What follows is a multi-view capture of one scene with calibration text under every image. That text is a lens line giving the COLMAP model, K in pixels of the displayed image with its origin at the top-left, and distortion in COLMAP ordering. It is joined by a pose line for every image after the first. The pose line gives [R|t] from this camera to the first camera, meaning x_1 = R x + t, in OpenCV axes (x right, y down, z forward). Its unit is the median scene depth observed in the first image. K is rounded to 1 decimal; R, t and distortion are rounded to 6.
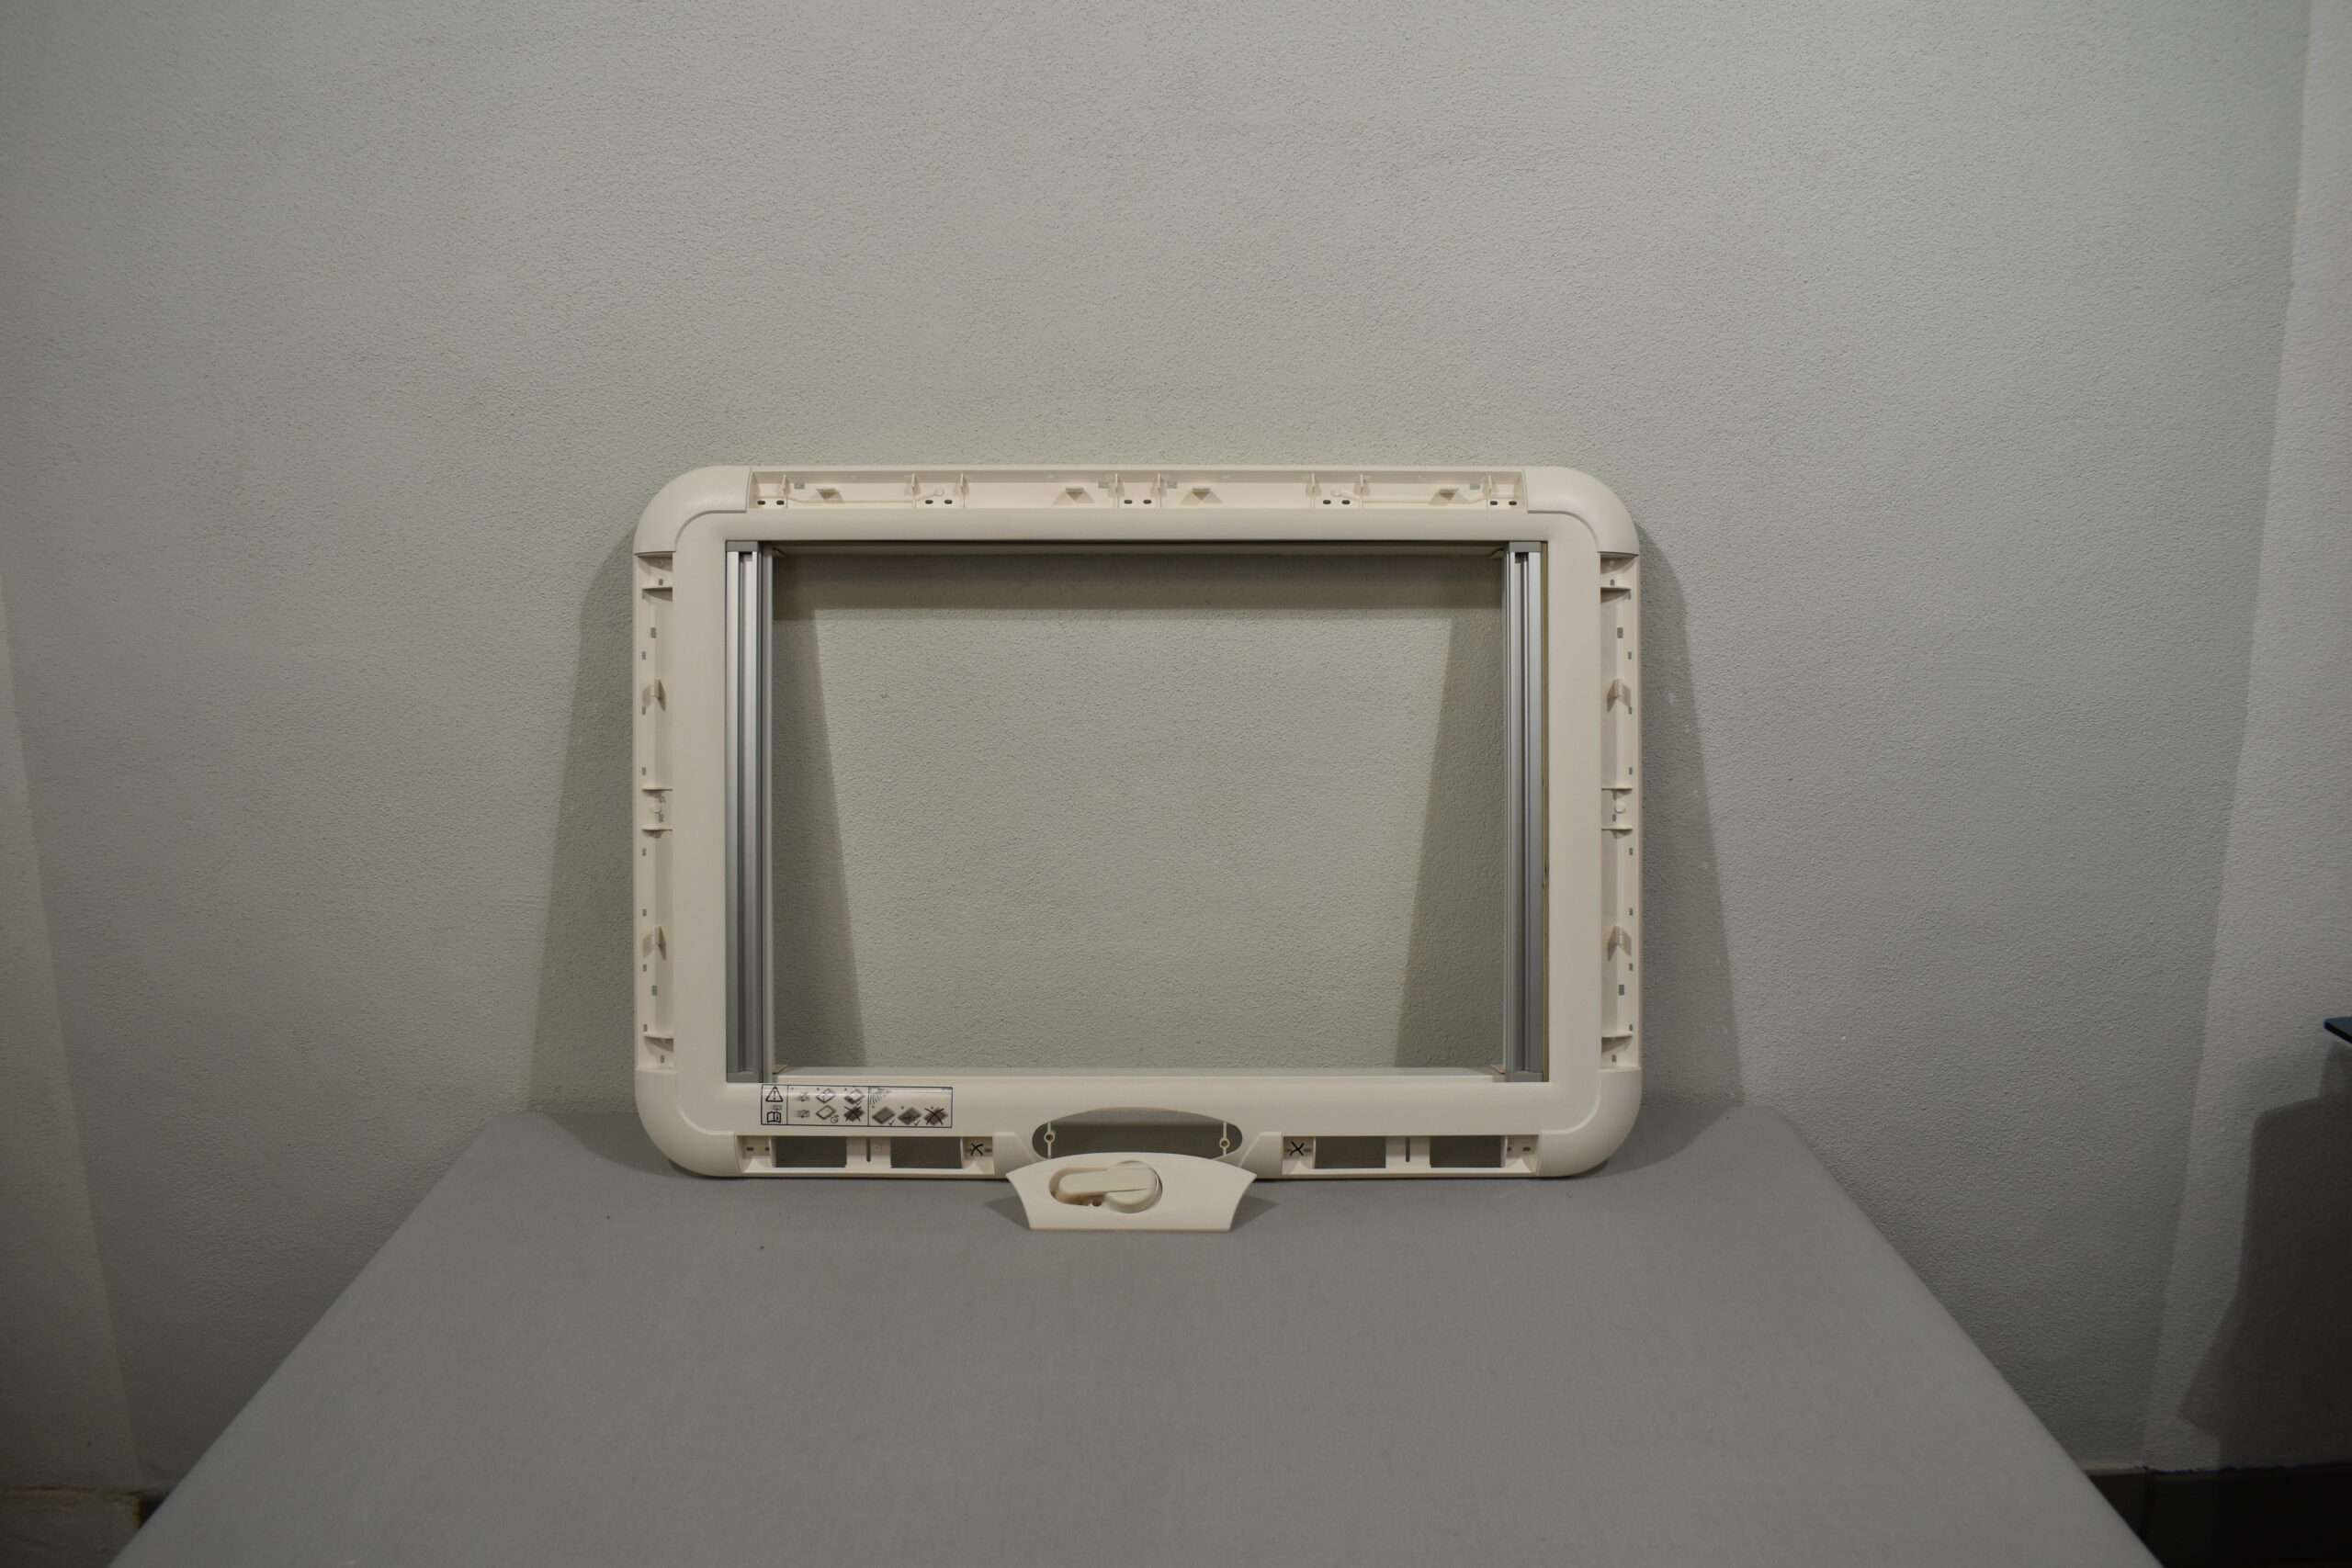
lens RADIAL K [[1805.4, 0, 1174.9], [0, 1805.4, 766.5], [0, 0, 1]] dist [-0.099265, 0.017534]
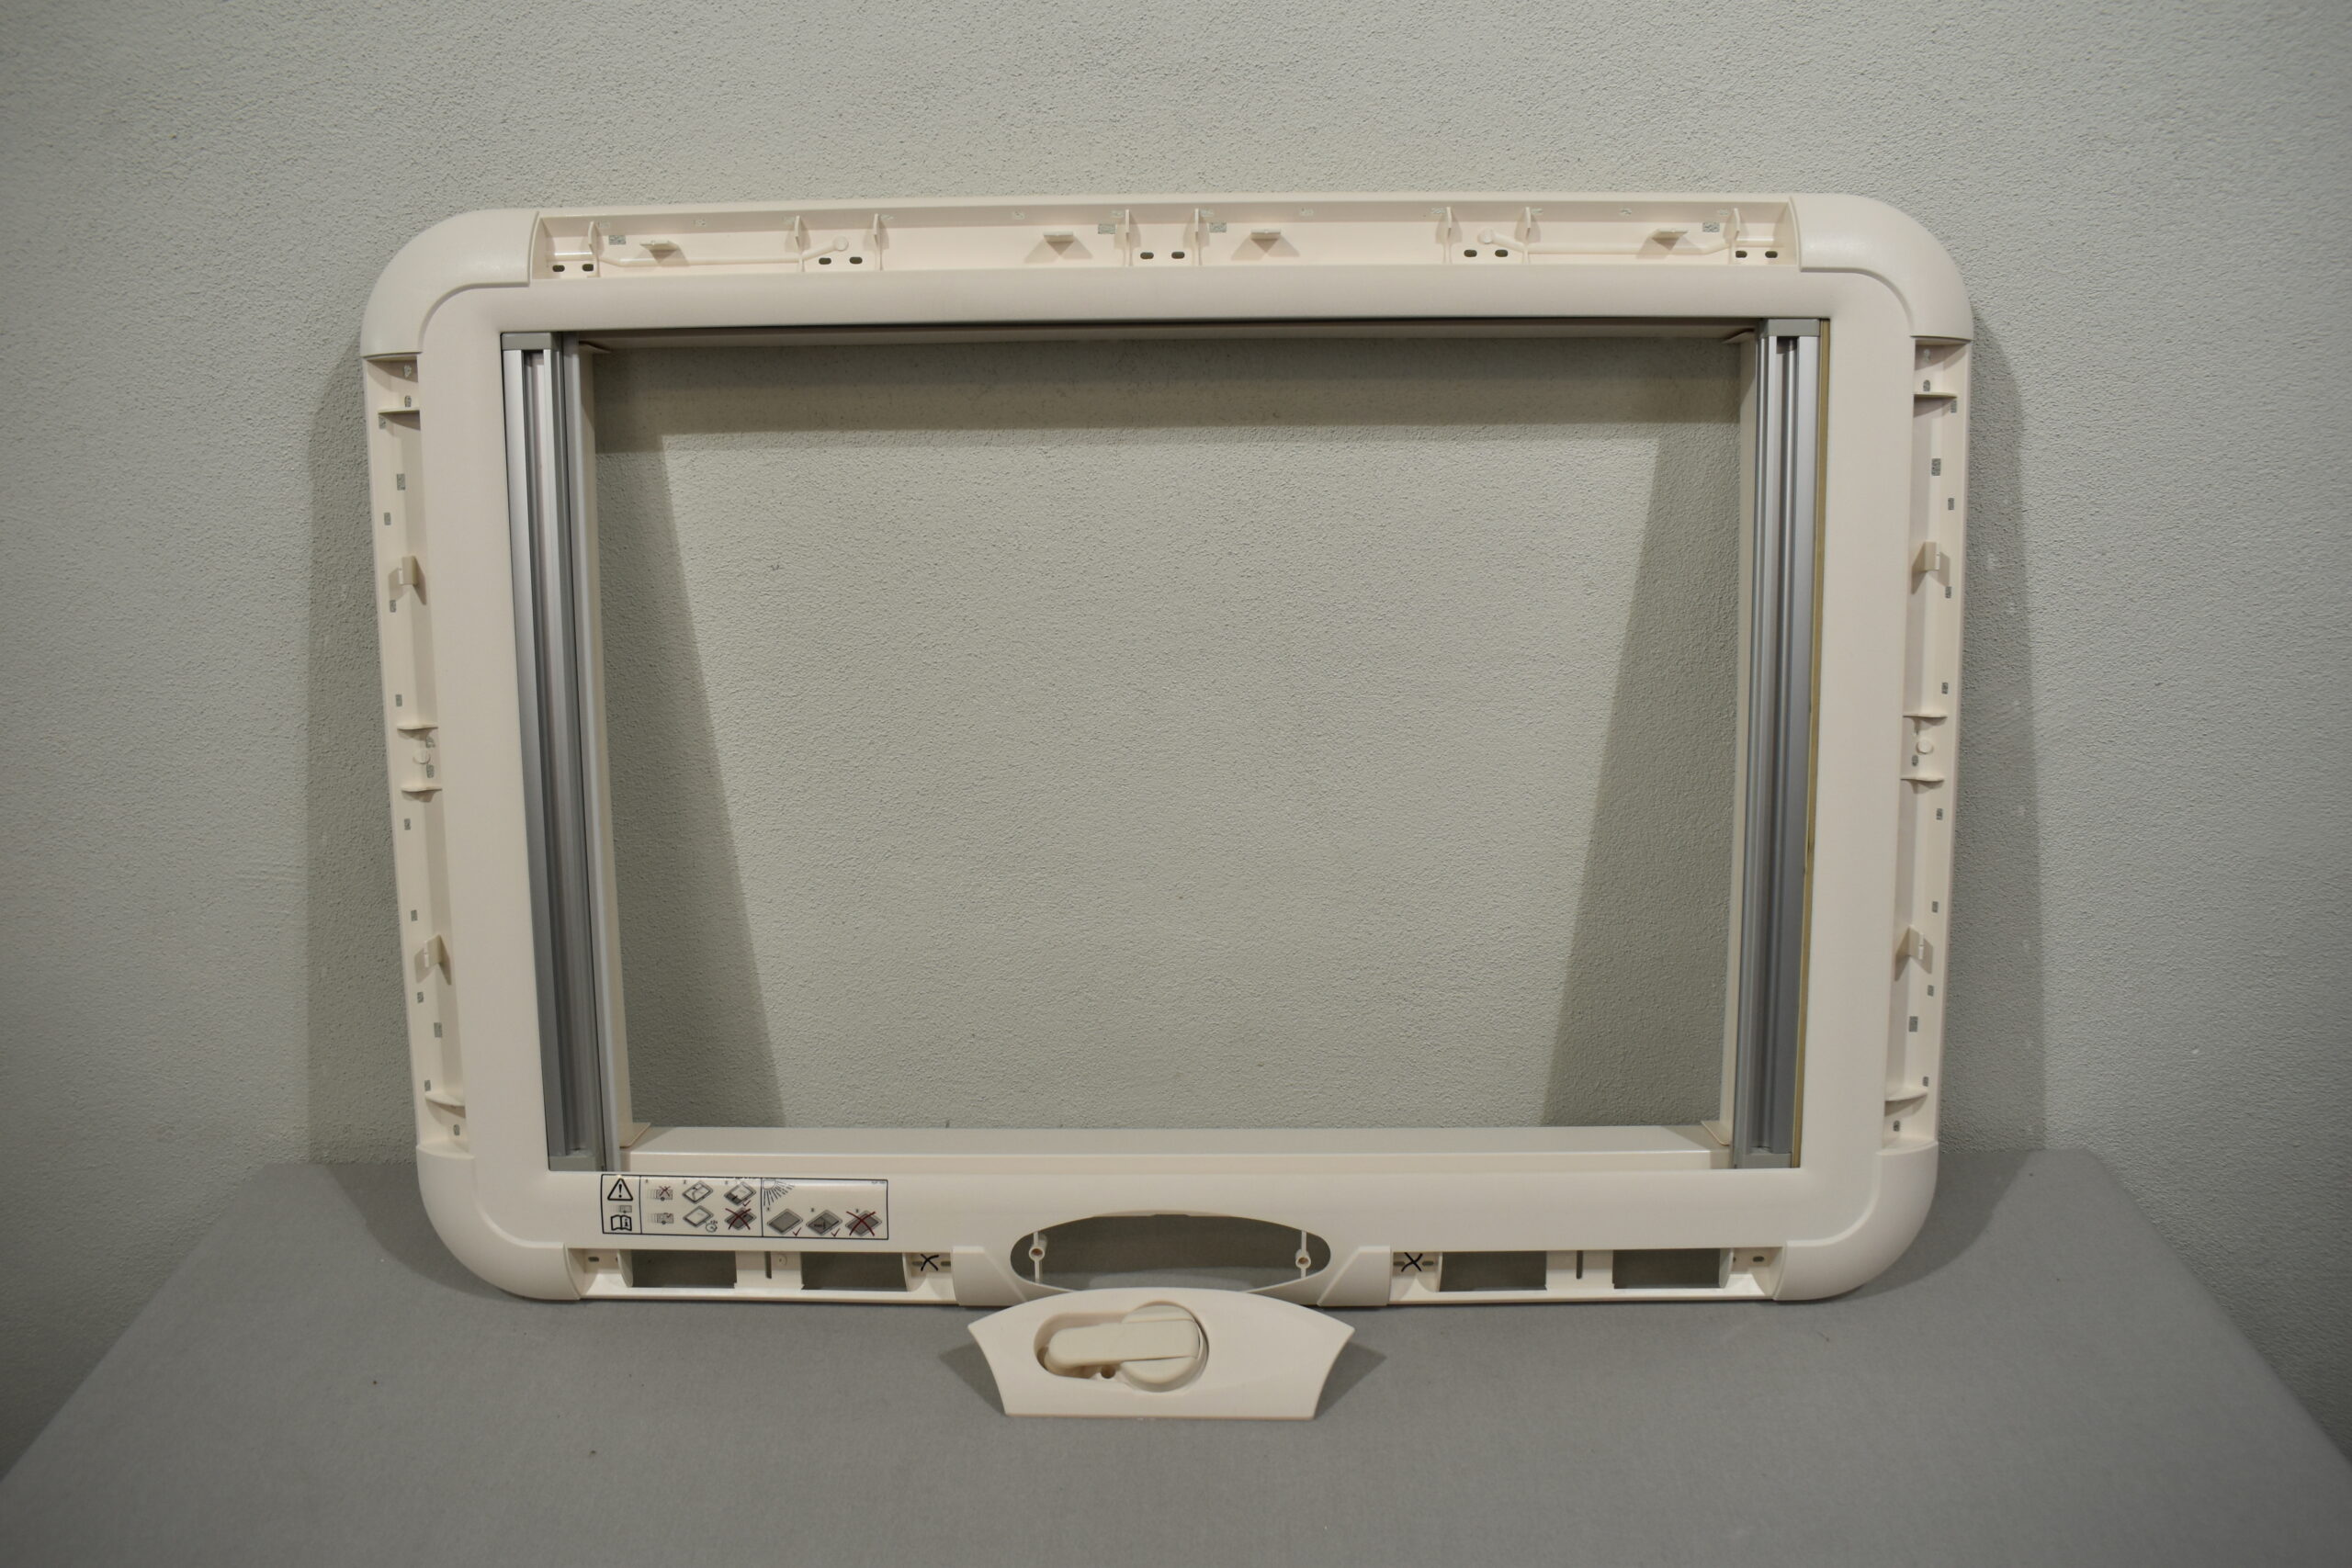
lens RADIAL K [[1805.4, 0, 1180.5], [0, 1805.4, 776.6], [0, 0, 1]] dist [-0.099265, 0.017534]
pose [[0.999714, -0.004888, -0.023421, -0.000975], [0.008330, 0.988772, 0.149203, -0.062142], [0.022429, -0.149355, 0.988529, 0.368823]]
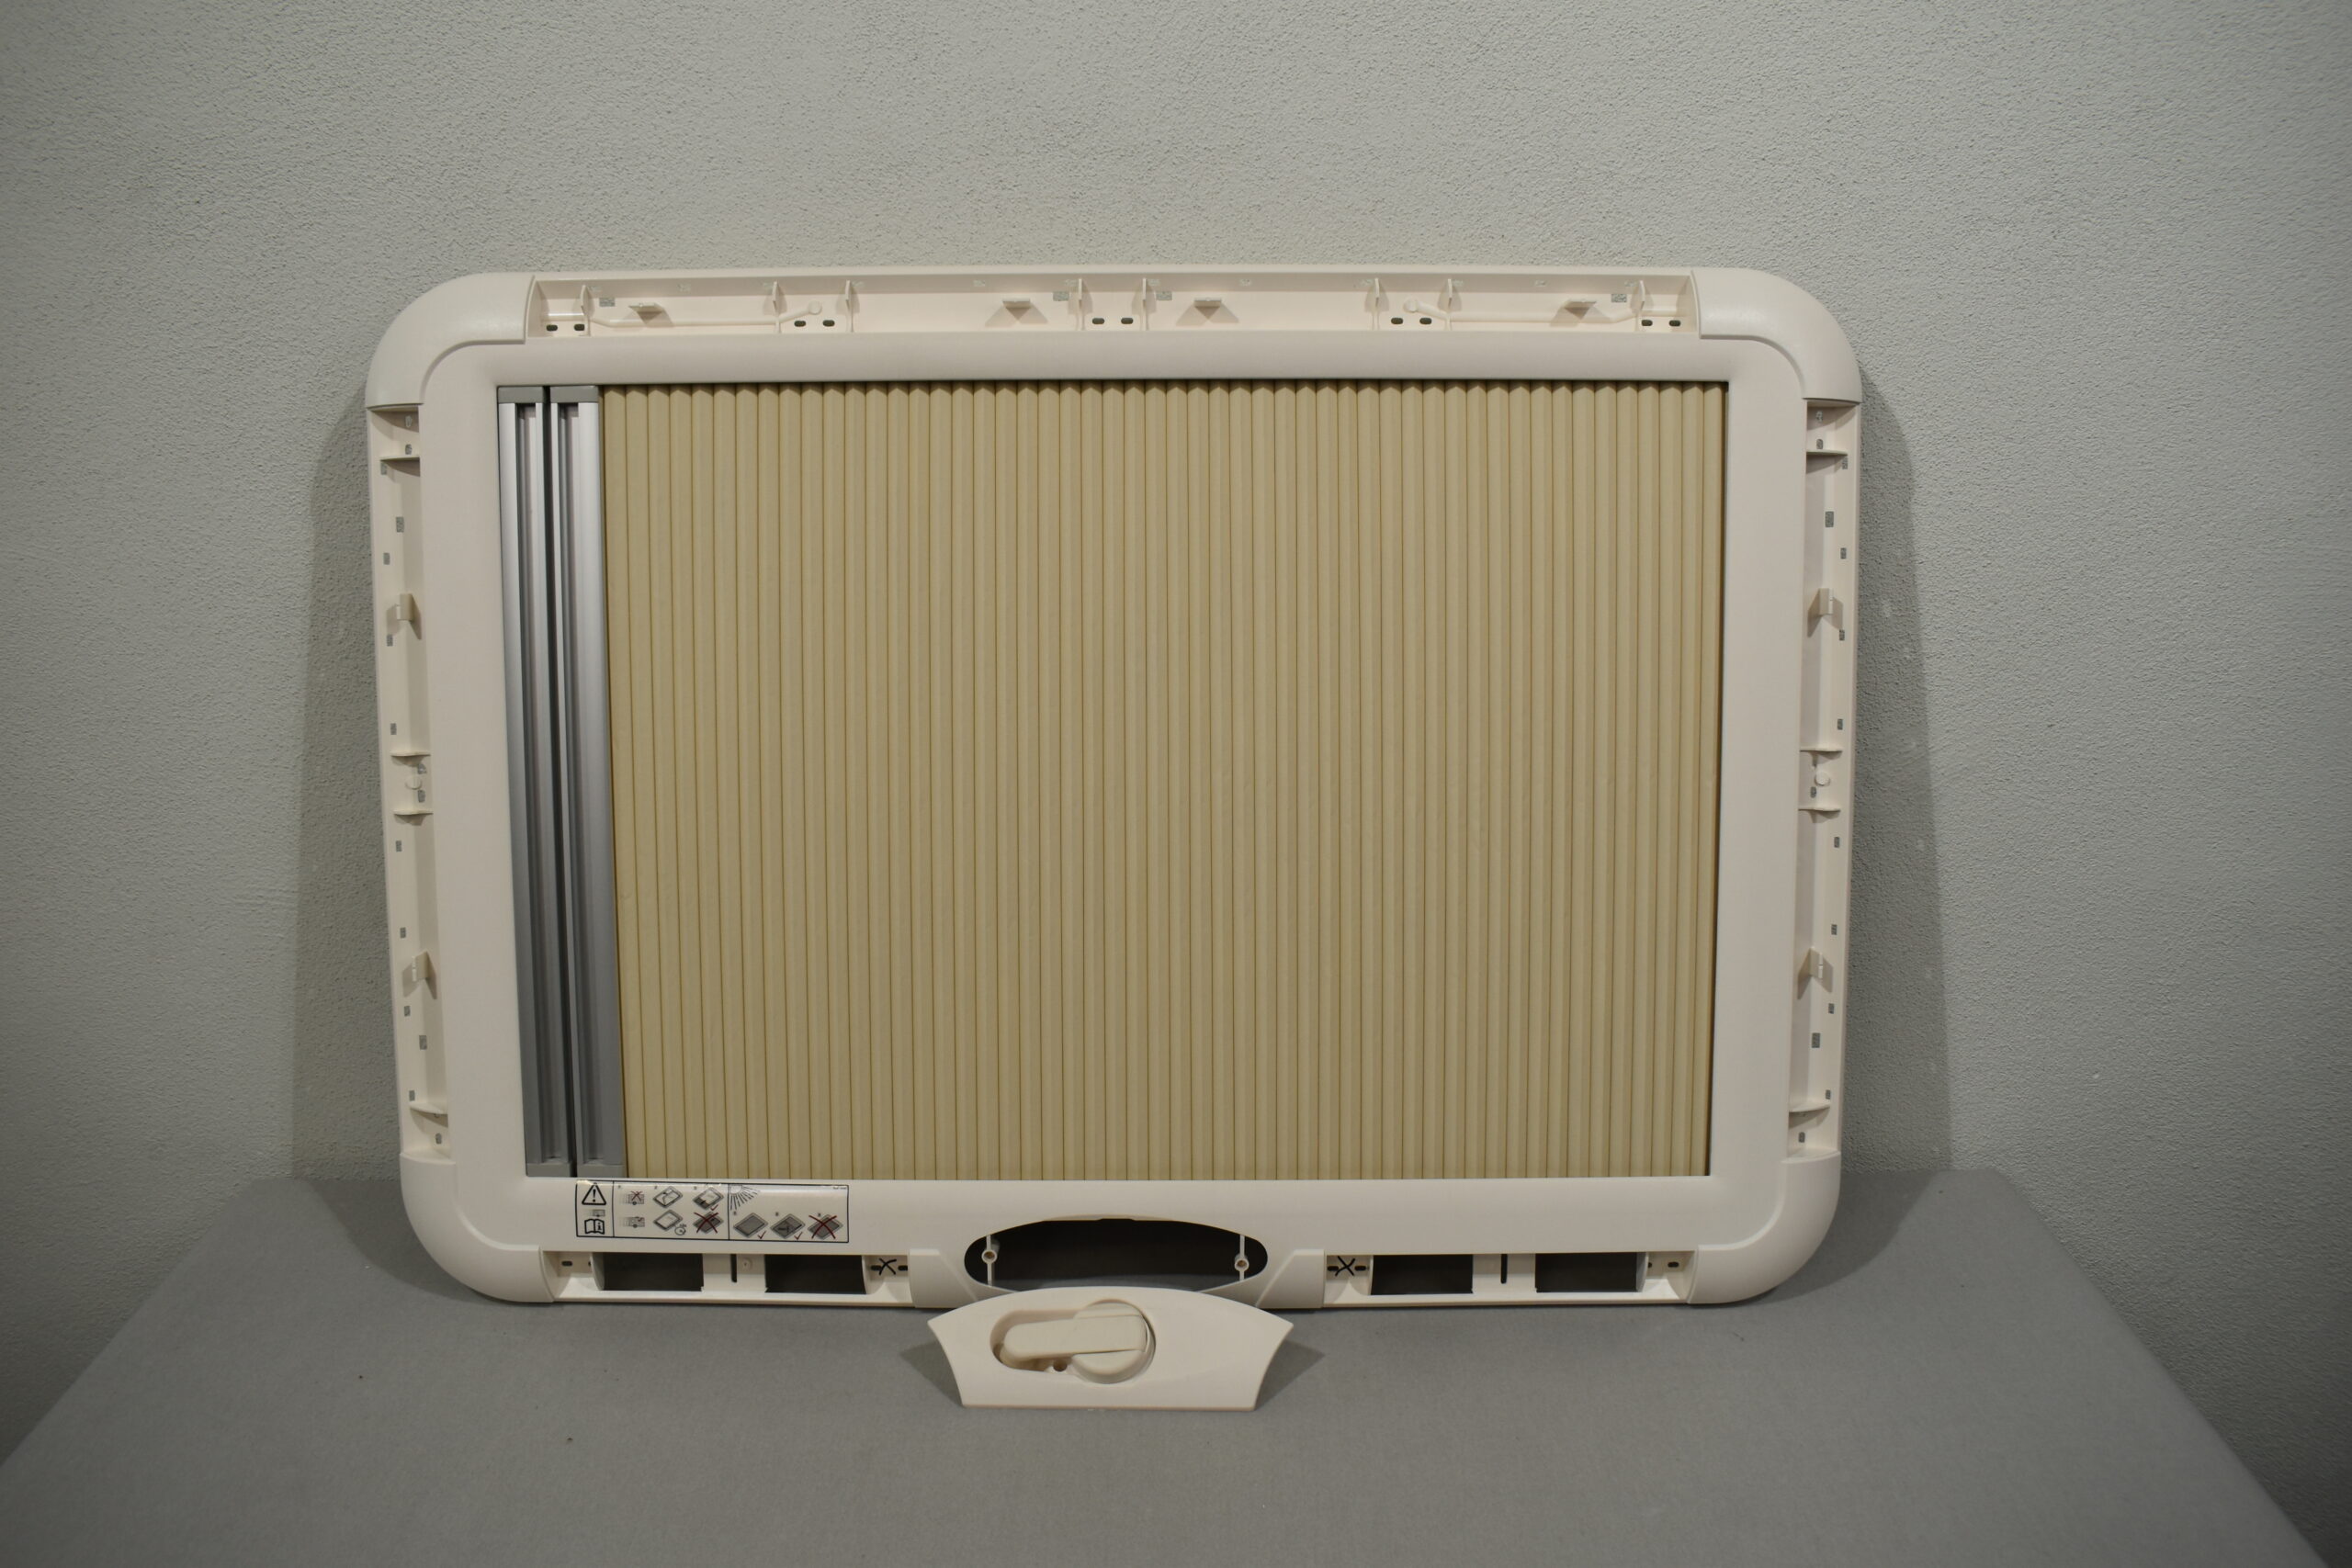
lens RADIAL K [[1805.4, 0, 1200.9], [0, 1805.4, 775.5], [0, 0, 1]] dist [-0.099265, 0.017534]
pose [[0.999983, -0.001009, -0.005697, 0.015674], [0.001590, 0.994701, 0.102802, -0.048004], [0.005564, -0.102809, 0.994686, 0.323312]]
